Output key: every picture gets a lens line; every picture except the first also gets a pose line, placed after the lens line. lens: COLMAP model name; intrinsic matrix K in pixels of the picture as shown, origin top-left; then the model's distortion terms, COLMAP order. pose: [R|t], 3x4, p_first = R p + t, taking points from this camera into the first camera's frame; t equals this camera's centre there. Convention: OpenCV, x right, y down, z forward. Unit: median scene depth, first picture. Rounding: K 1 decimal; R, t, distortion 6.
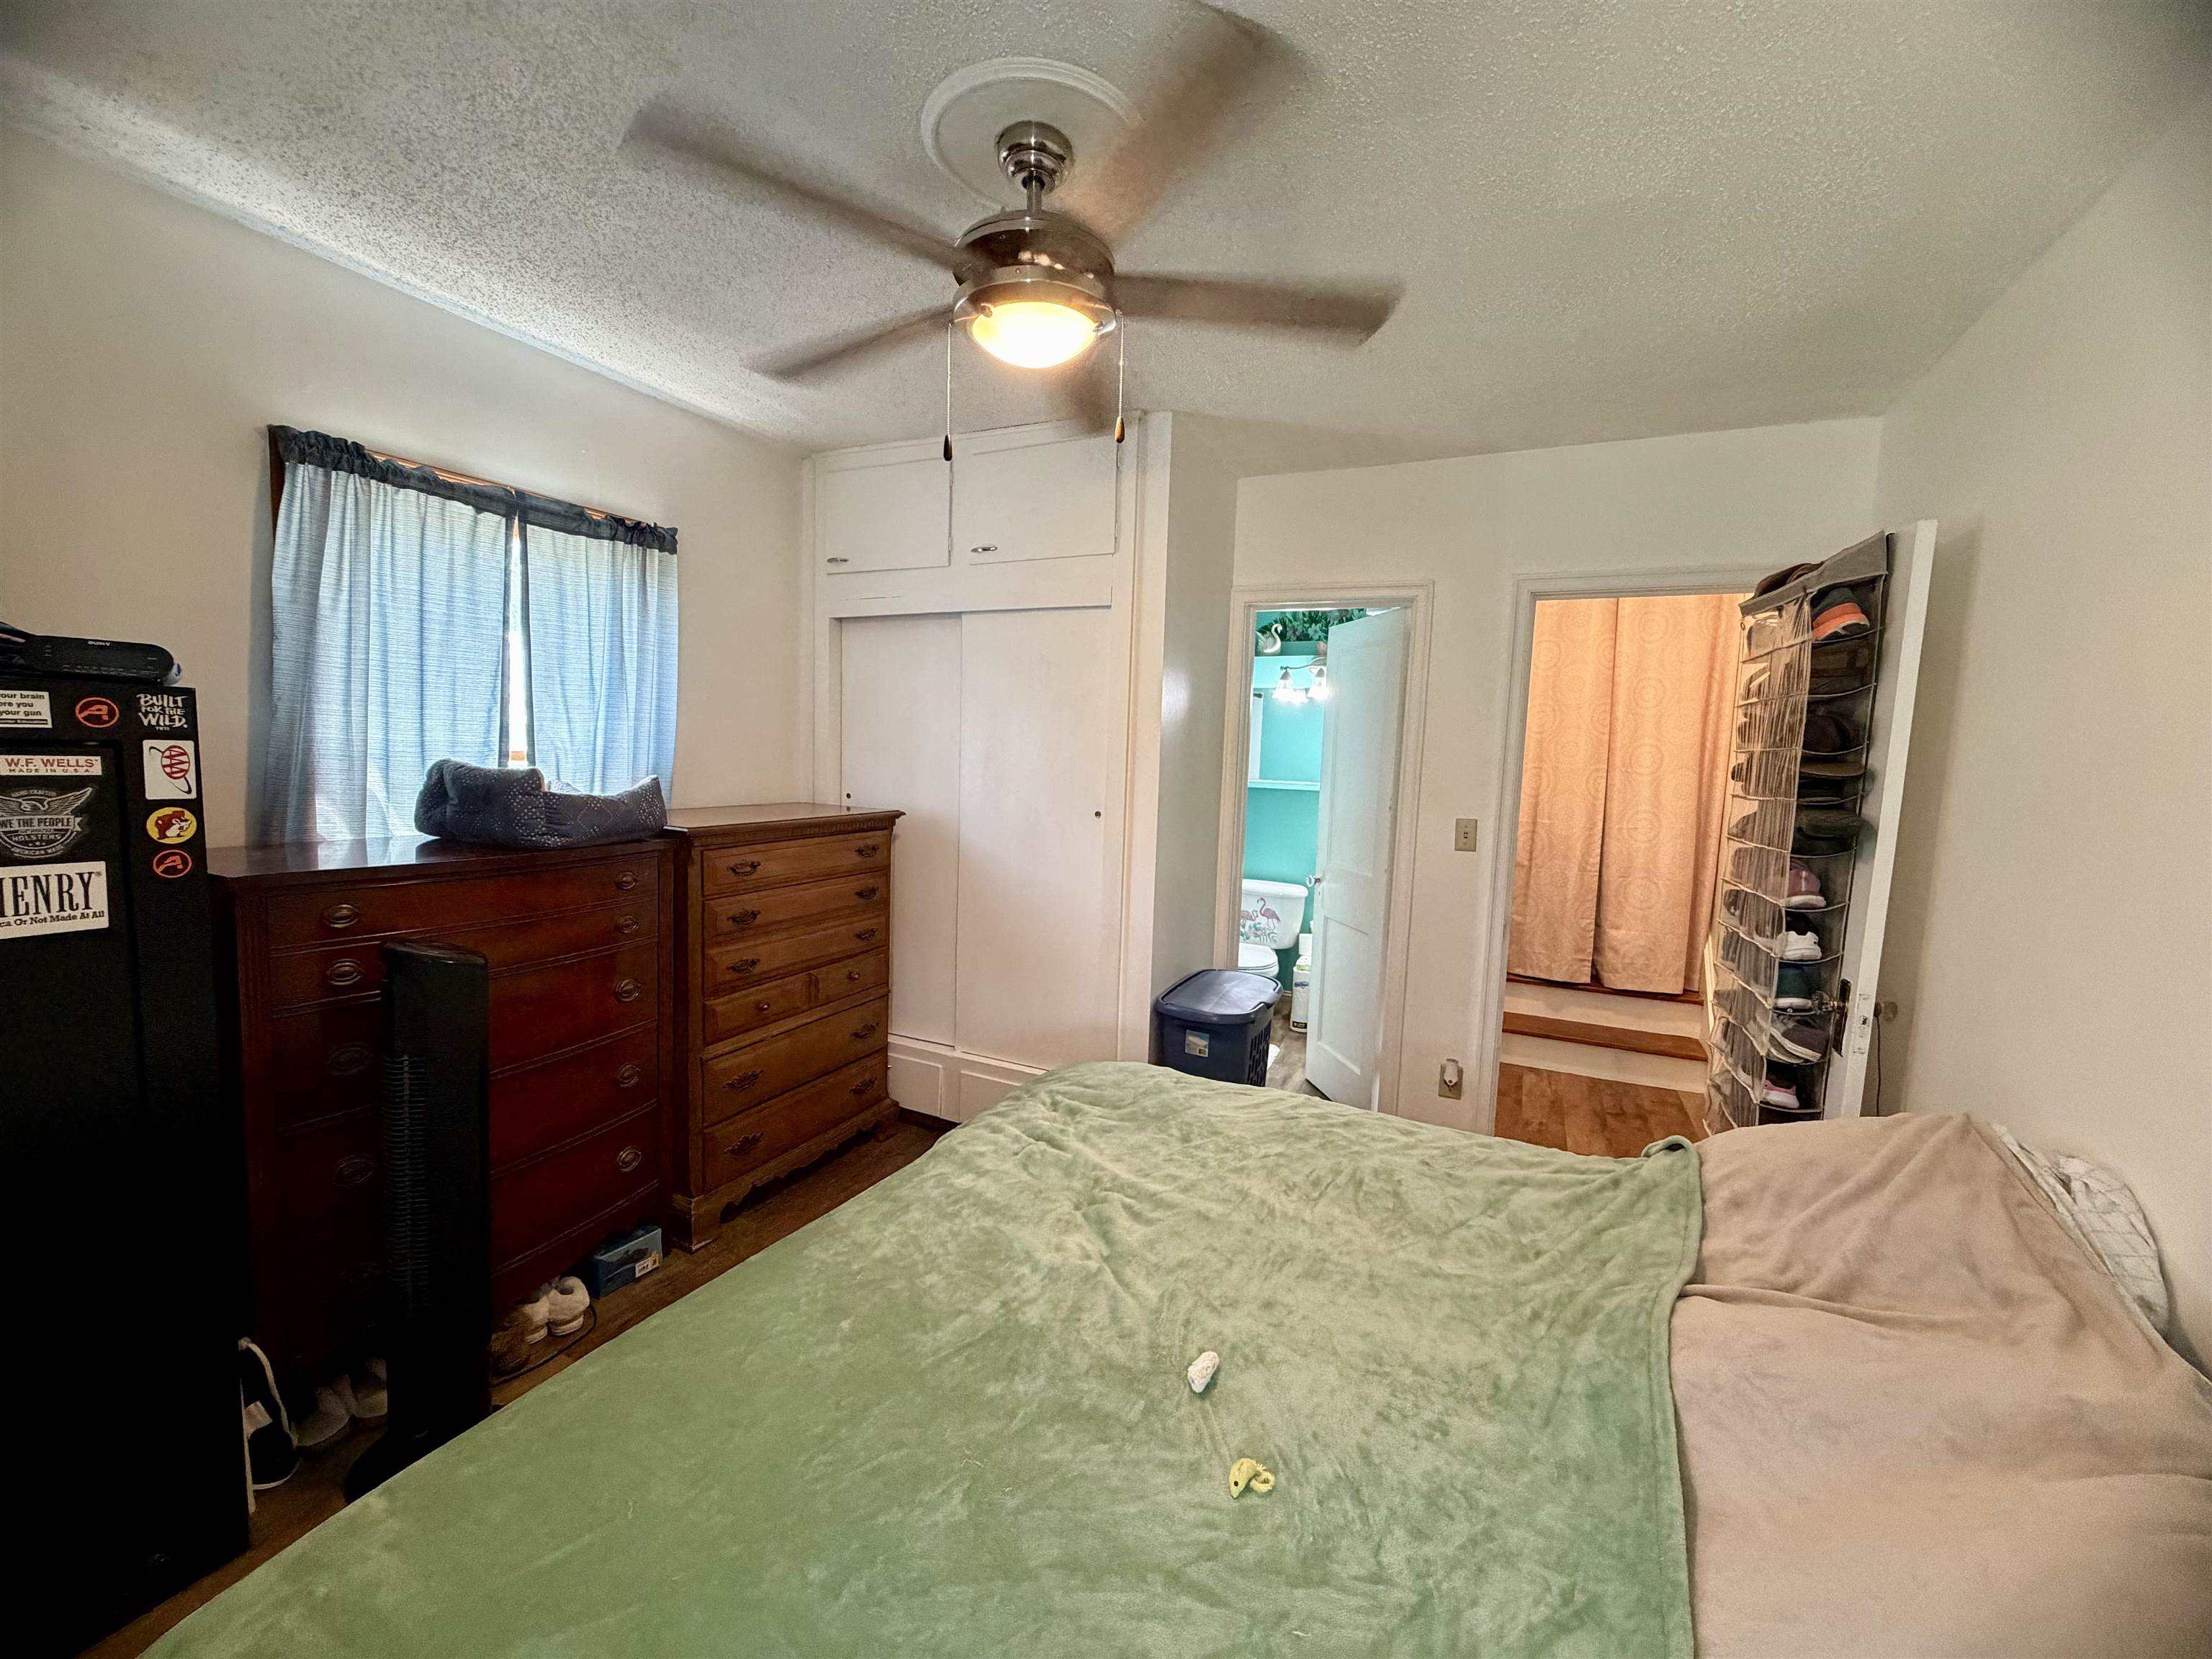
lens RADIAL K [[883.8, 0, 1107.2], [0, 883.8, 824.6], [0, 0, 1]] dist [0.006133, -0.000738]
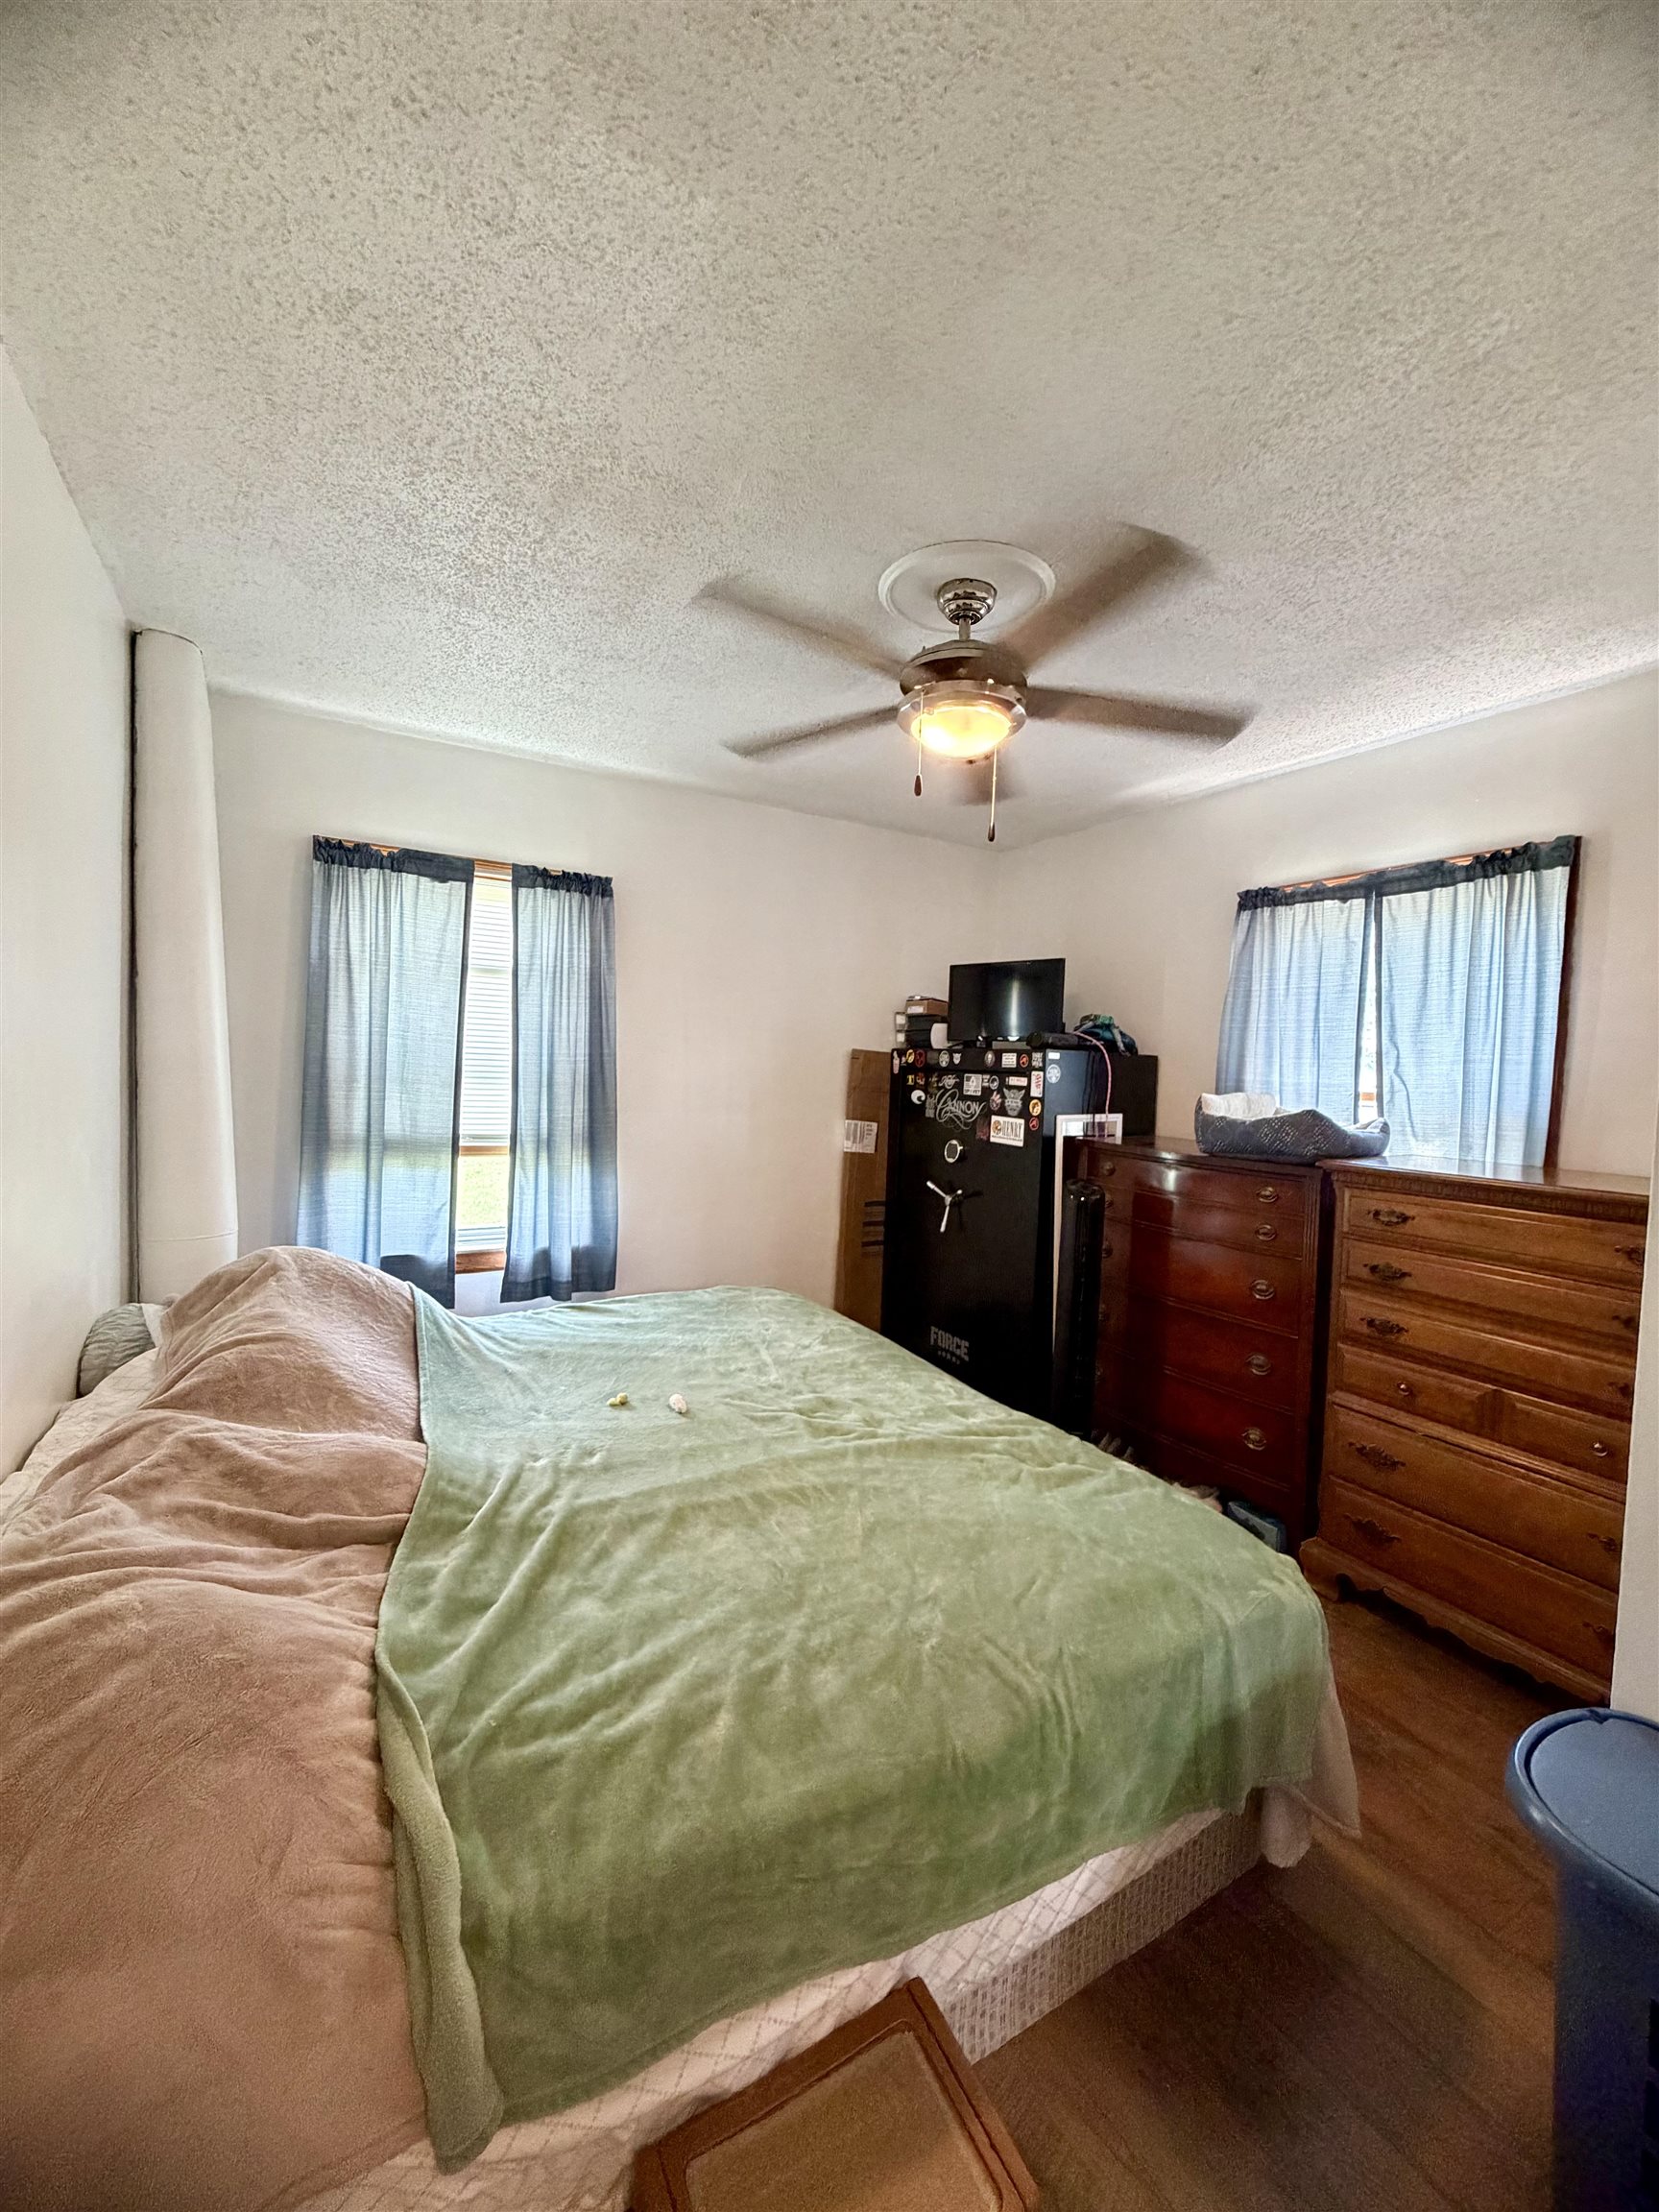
lens RADIAL K [[883.8, 0, 834.0], [0, 883.8, 1095.5], [0, 0, 1]] dist [0.006133, -0.000738]
pose [[-0.550242, -0.026122, -0.834596, 0.670033], [-0.129304, 0.990119, 0.054259, -0.049810], [0.824933, 0.137773, -0.548183, 1.032583]]
